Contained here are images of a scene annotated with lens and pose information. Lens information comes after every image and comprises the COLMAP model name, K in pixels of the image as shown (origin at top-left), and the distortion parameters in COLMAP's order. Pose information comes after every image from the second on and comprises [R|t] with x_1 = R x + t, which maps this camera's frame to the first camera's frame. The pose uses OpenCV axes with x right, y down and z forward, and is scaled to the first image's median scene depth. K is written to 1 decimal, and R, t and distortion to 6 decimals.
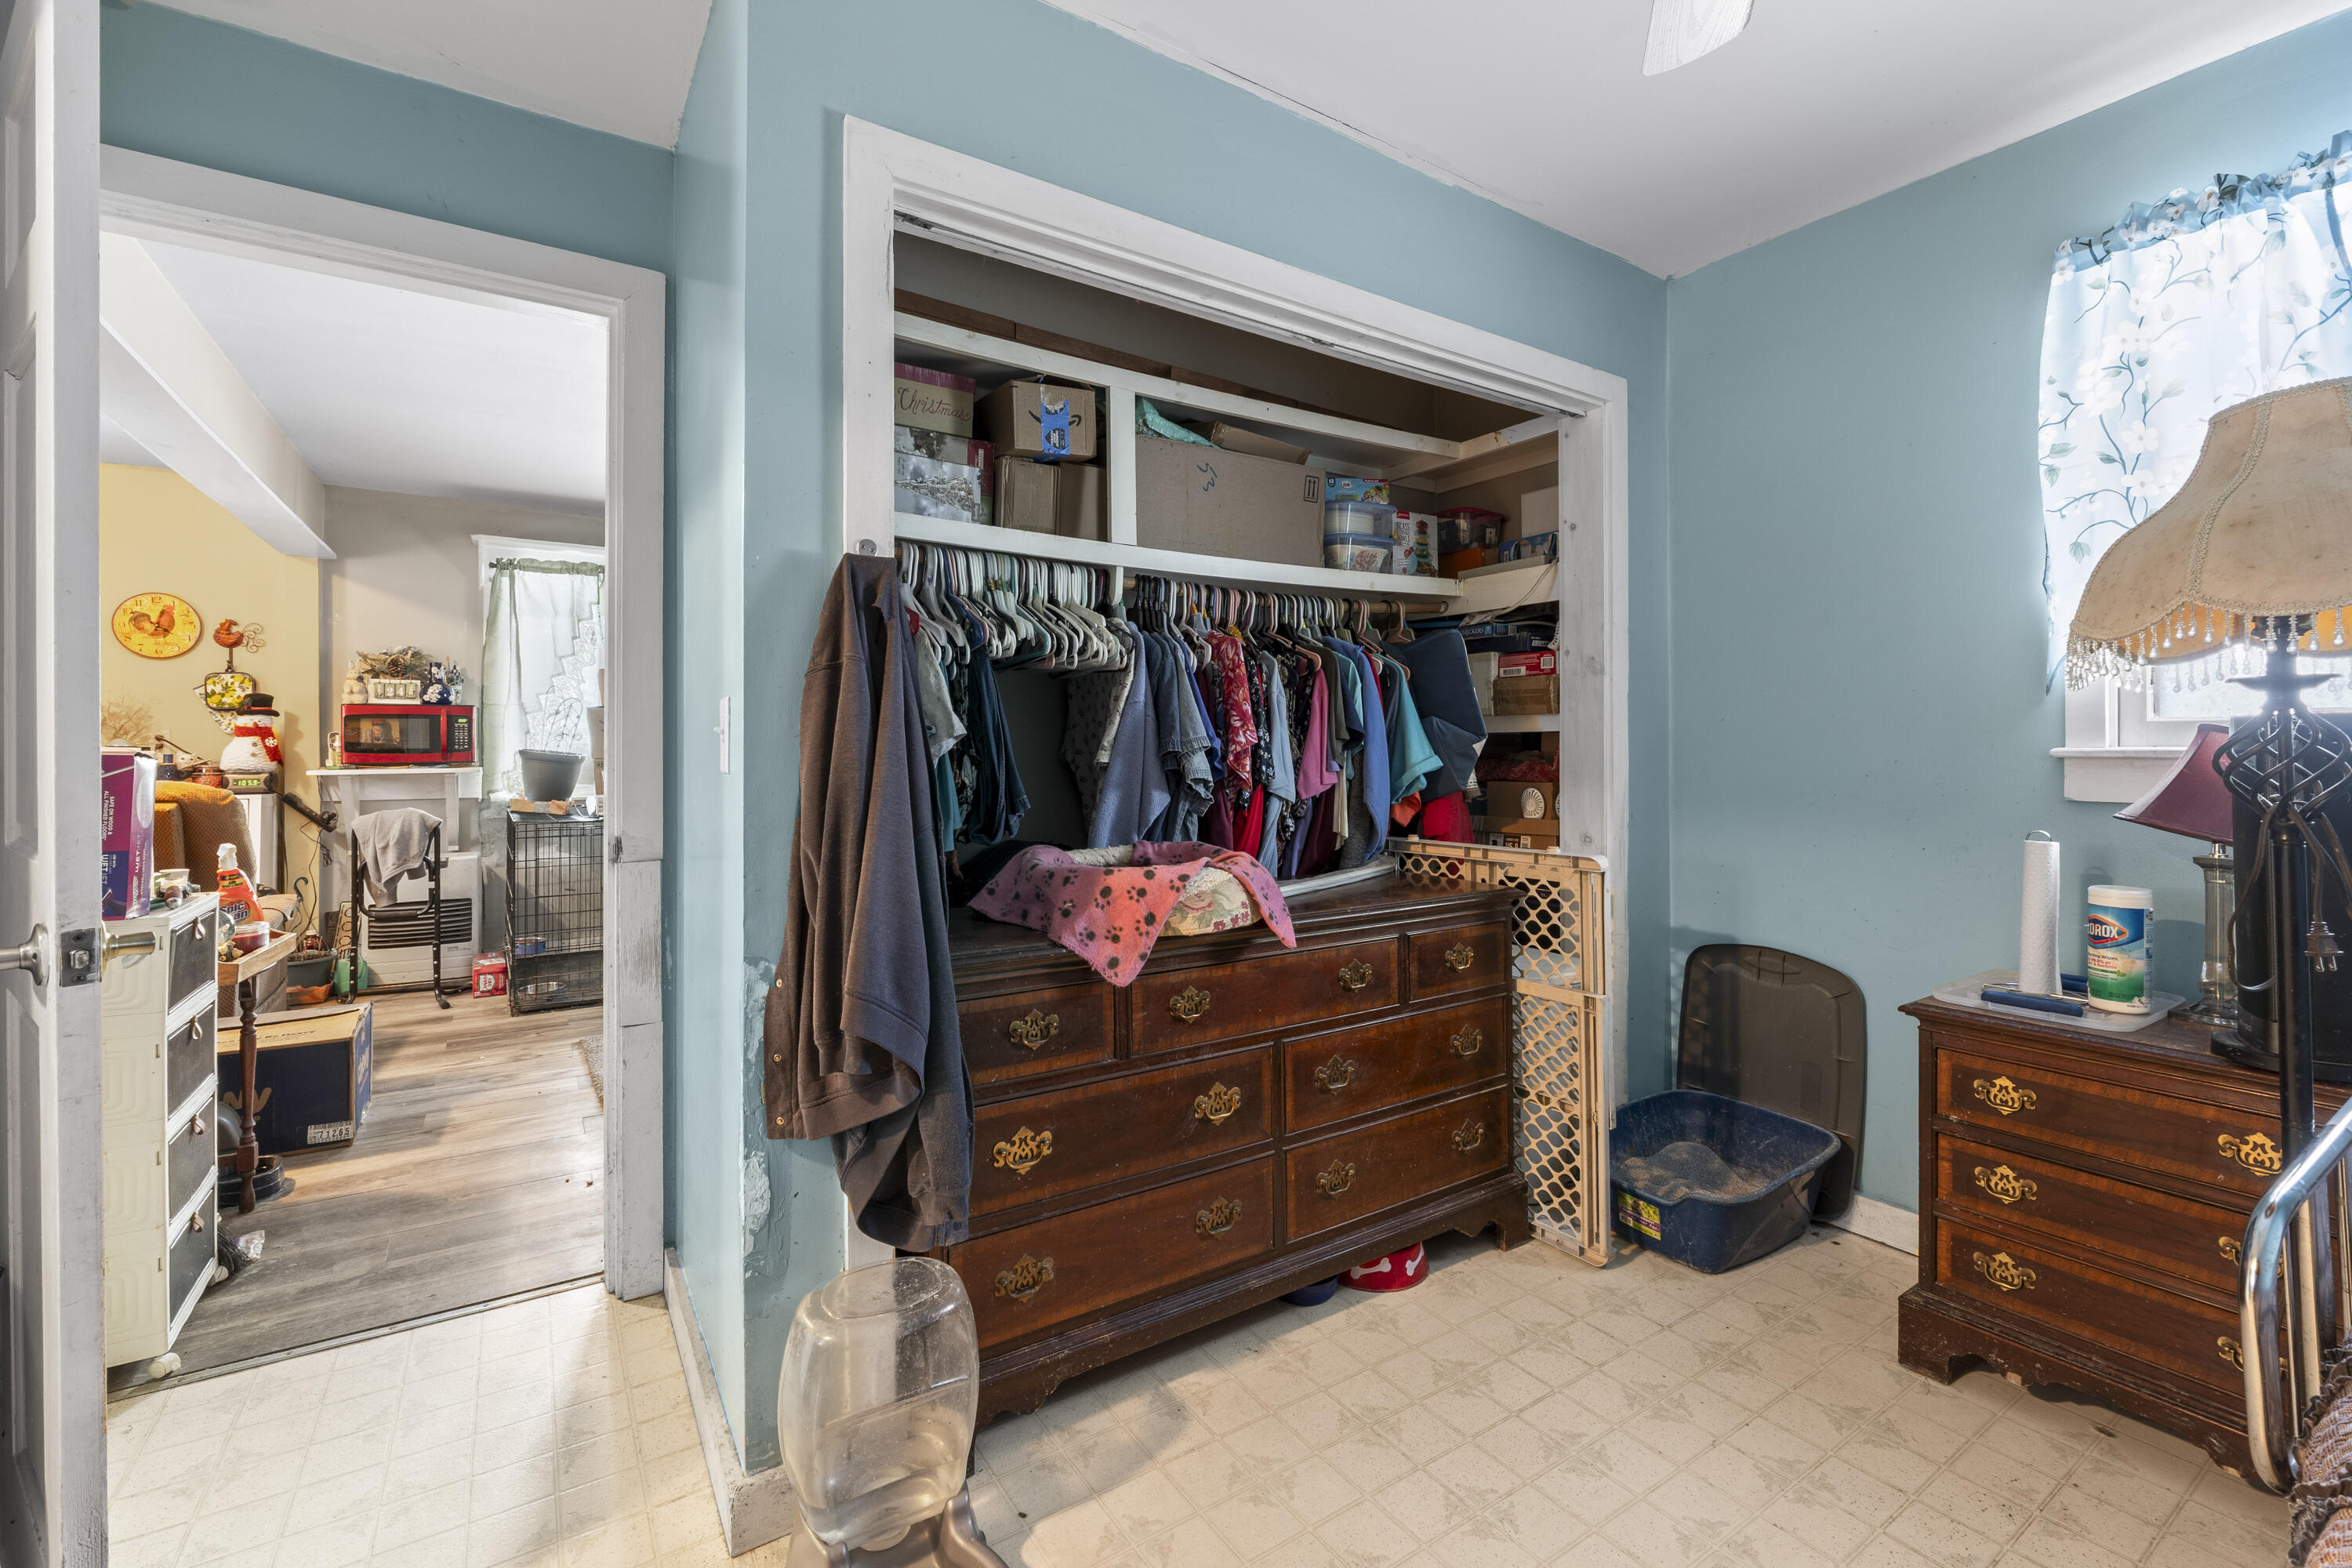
lens RADIAL K [[1002.9, 0, 1177.2], [0, 1002.9, 730.6], [0, 0, 1]] dist [-0.010752, -0.000098]
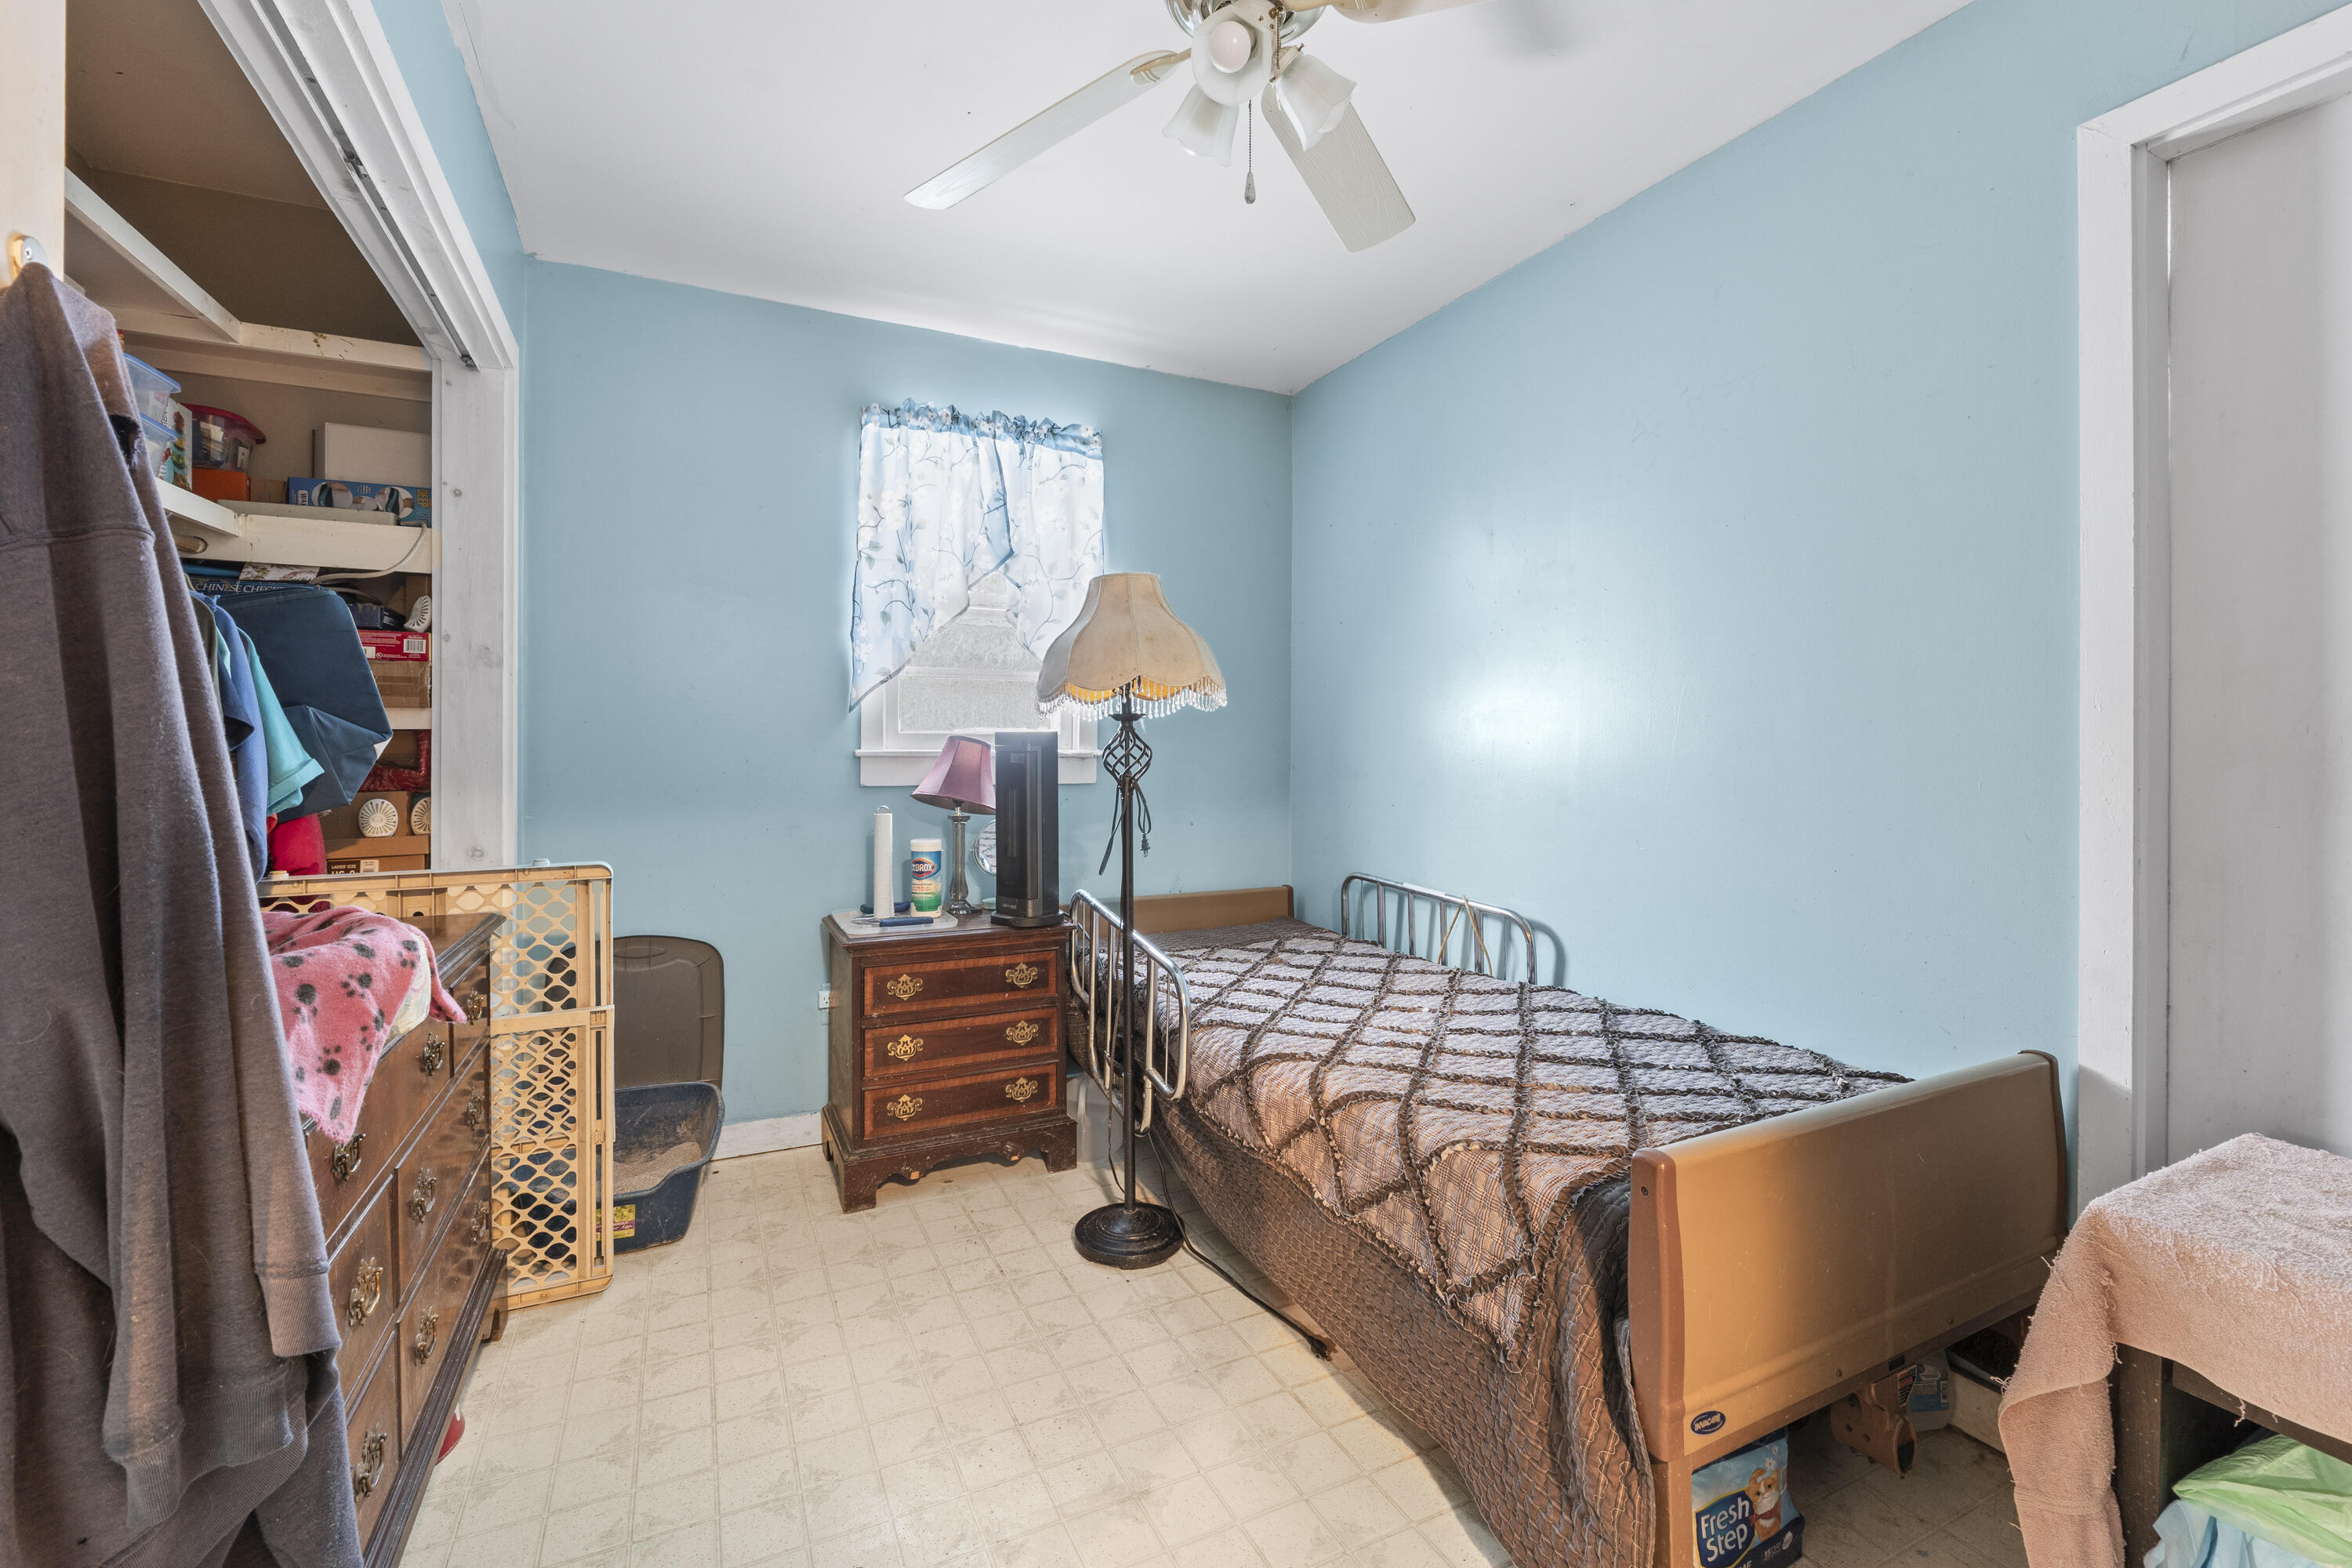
lens RADIAL K [[1002.9, 0, 1177.2], [0, 1002.9, 730.6], [0, 0, 1]] dist [-0.010752, -0.000098]
pose [[0.117994, 0.018202, 0.992847, -0.507016], [-0.019193, 0.999687, -0.016047, 0.004247], [-0.992829, -0.017163, 0.118306, 0.371087]]
